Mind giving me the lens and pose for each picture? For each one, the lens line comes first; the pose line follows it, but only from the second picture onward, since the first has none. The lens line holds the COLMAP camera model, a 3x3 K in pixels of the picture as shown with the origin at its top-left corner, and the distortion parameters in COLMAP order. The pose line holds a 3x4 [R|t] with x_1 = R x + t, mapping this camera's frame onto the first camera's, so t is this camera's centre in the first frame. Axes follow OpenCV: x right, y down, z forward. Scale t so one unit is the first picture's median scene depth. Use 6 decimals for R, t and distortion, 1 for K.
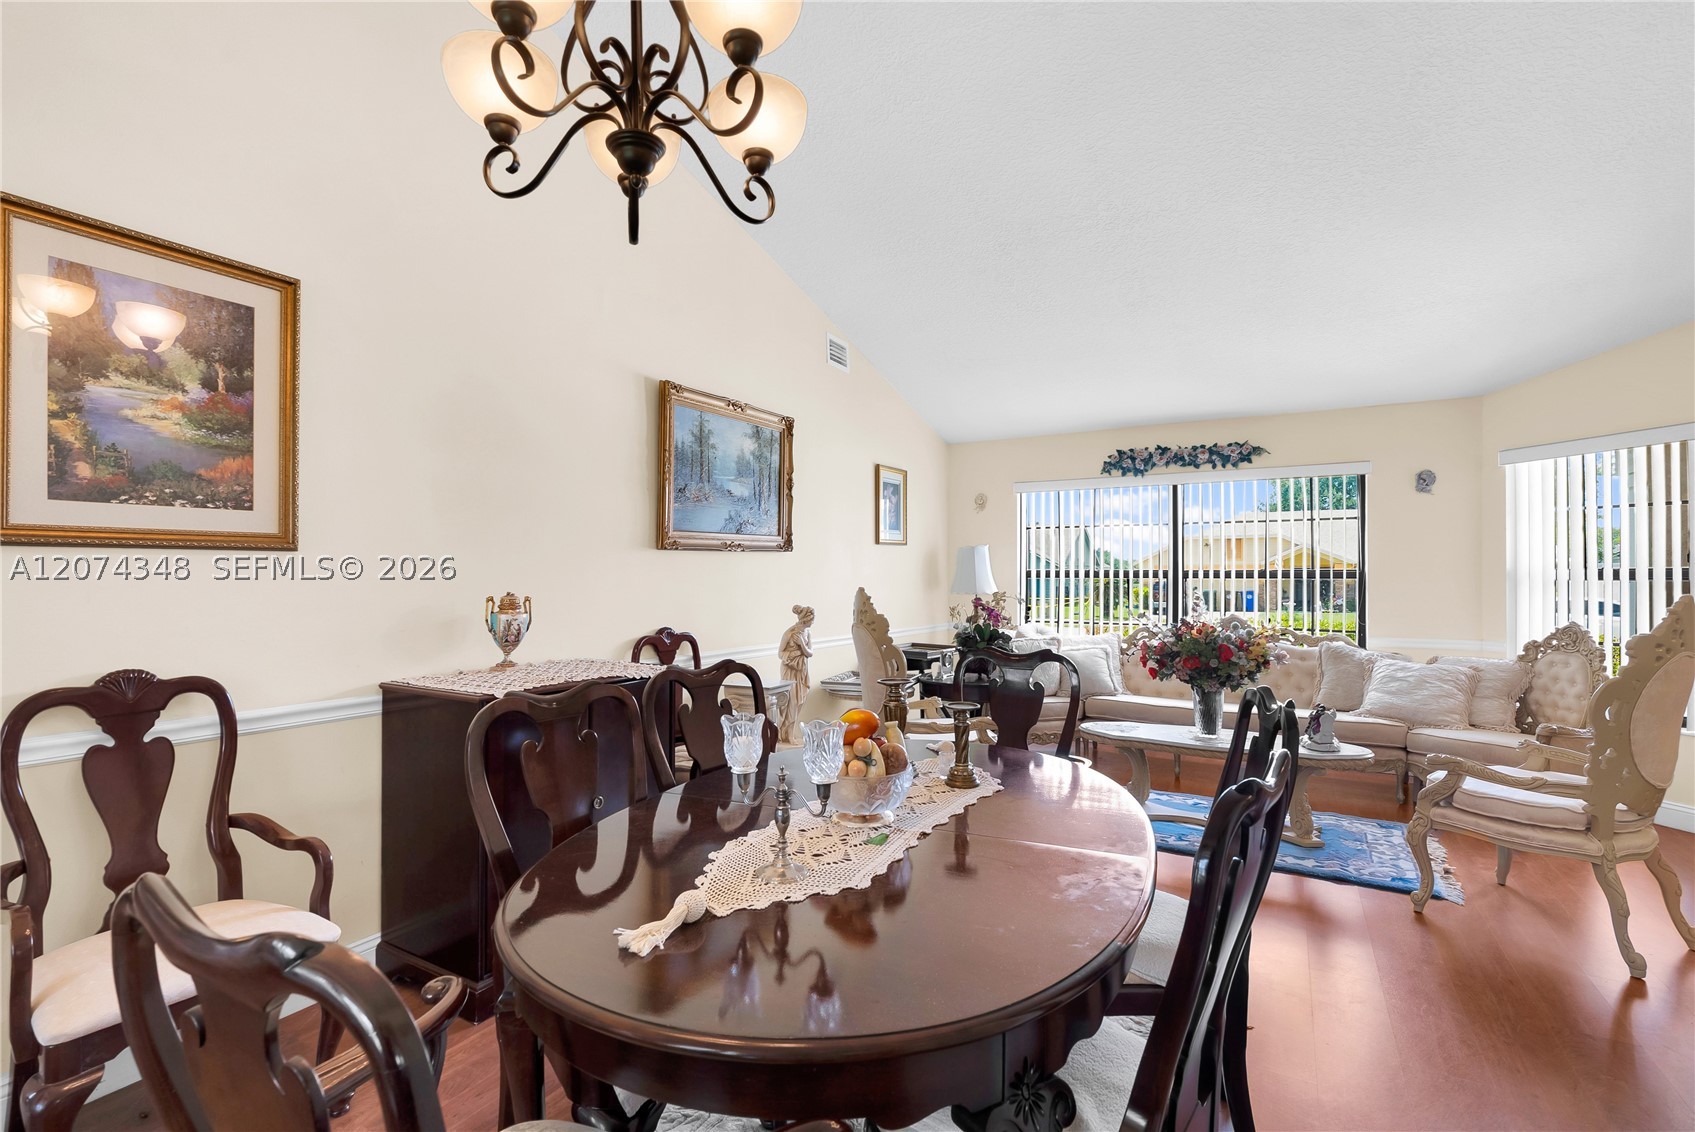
lens RADIAL K [[776.7, 0, 845.3], [0, 776.7, 565.7], [0, 0, 1]] dist [0.005096, 0.000143]
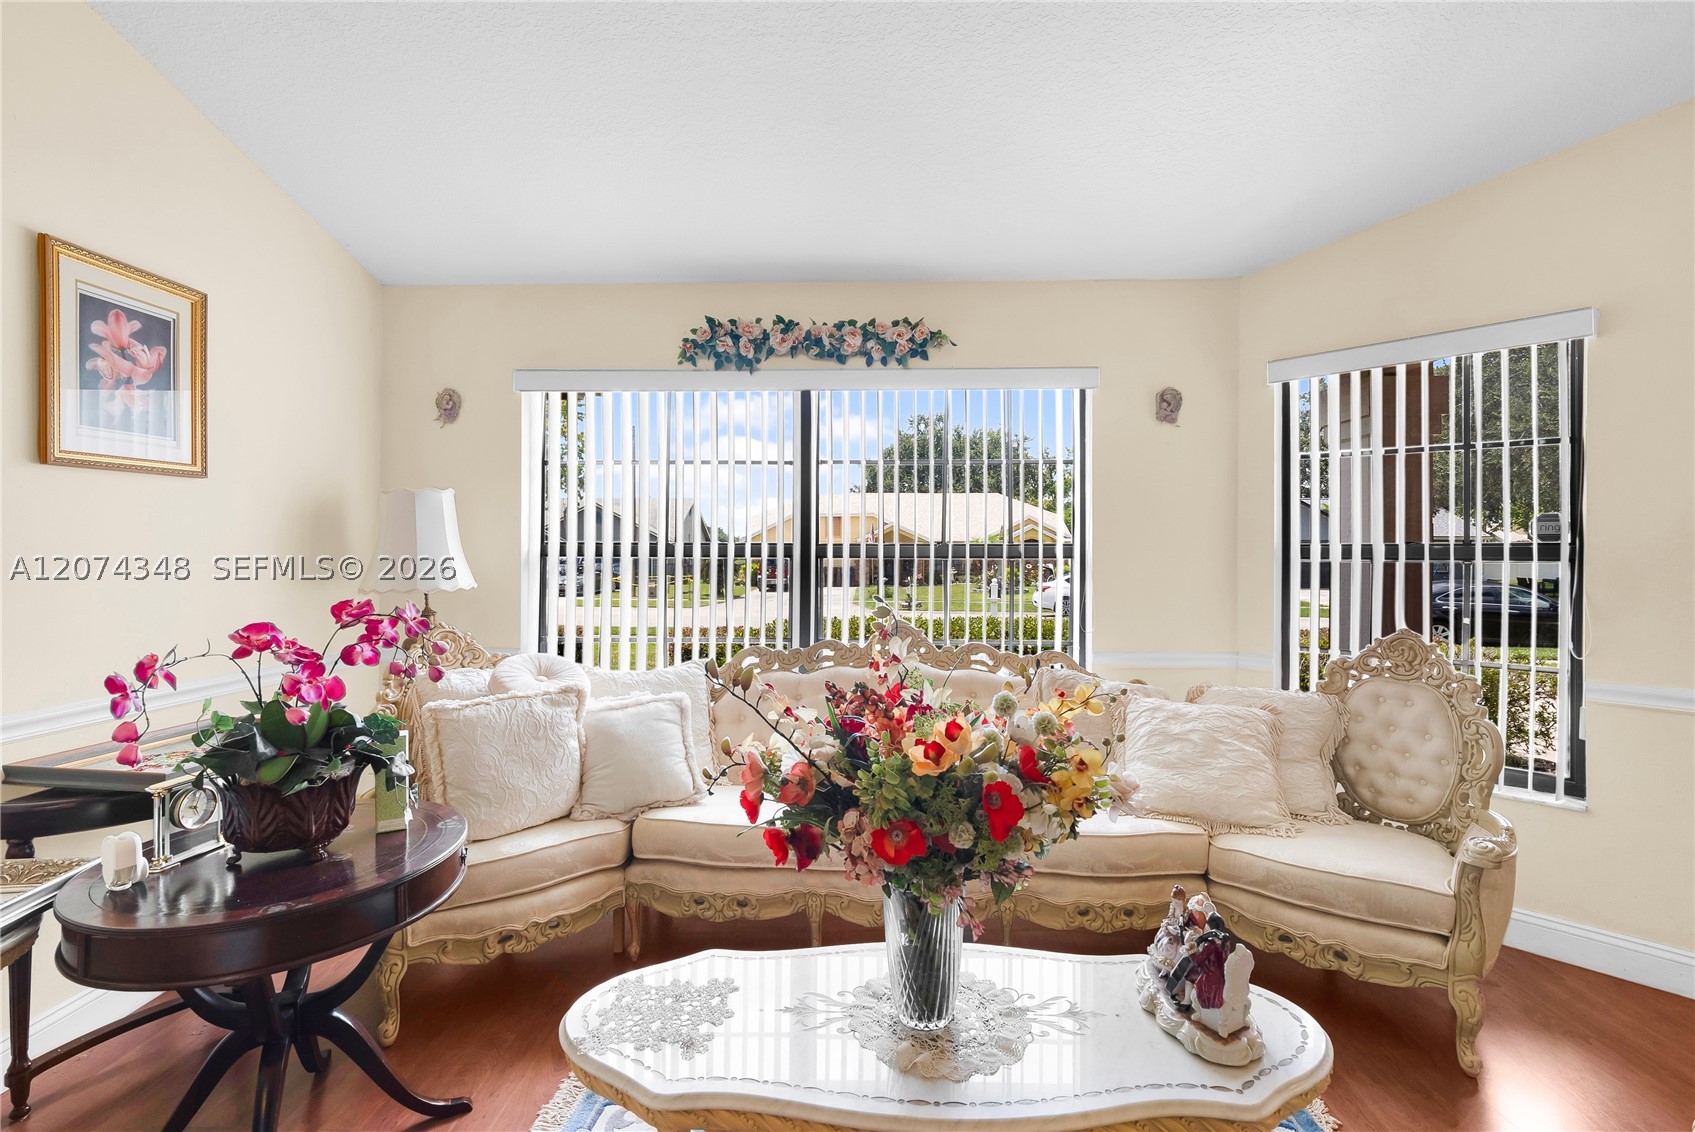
lens RADIAL K [[776.7, 0, 840.6], [0, 776.7, 553.6], [0, 0, 1]] dist [0.005096, 0.000143]
pose [[0.887480, 0.001533, 0.460844, 0.196680], [-0.007509, 0.999910, 0.011134, 0.006668], [-0.460785, -0.013342, 0.887411, 0.510917]]
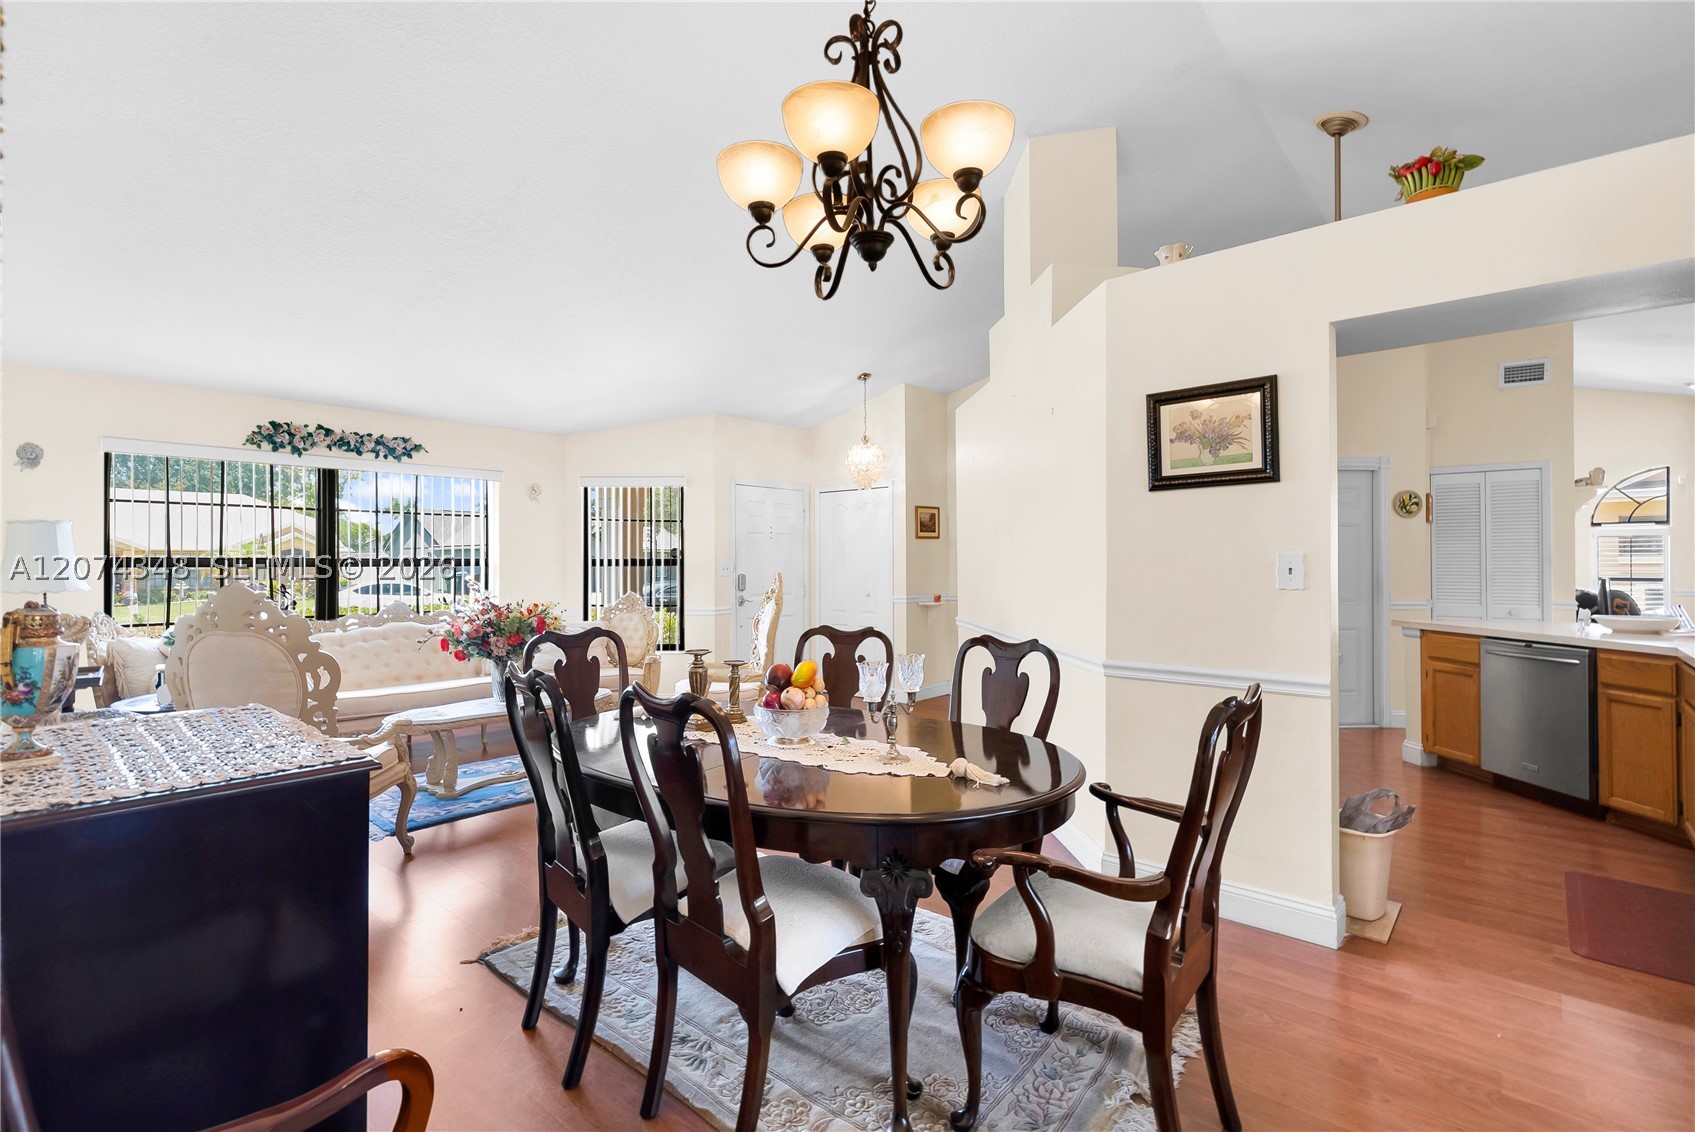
lens RADIAL K [[776.7, 0, 852.8], [0, 776.7, 559.2], [0, 0, 1]] dist [0.005096, 0.000143]
pose [[0.175292, 0.003650, 0.984510, -0.420007], [-0.007914, 0.999966, -0.002298, 0.003426], [-0.984485, -0.007389, 0.175315, 0.215589]]
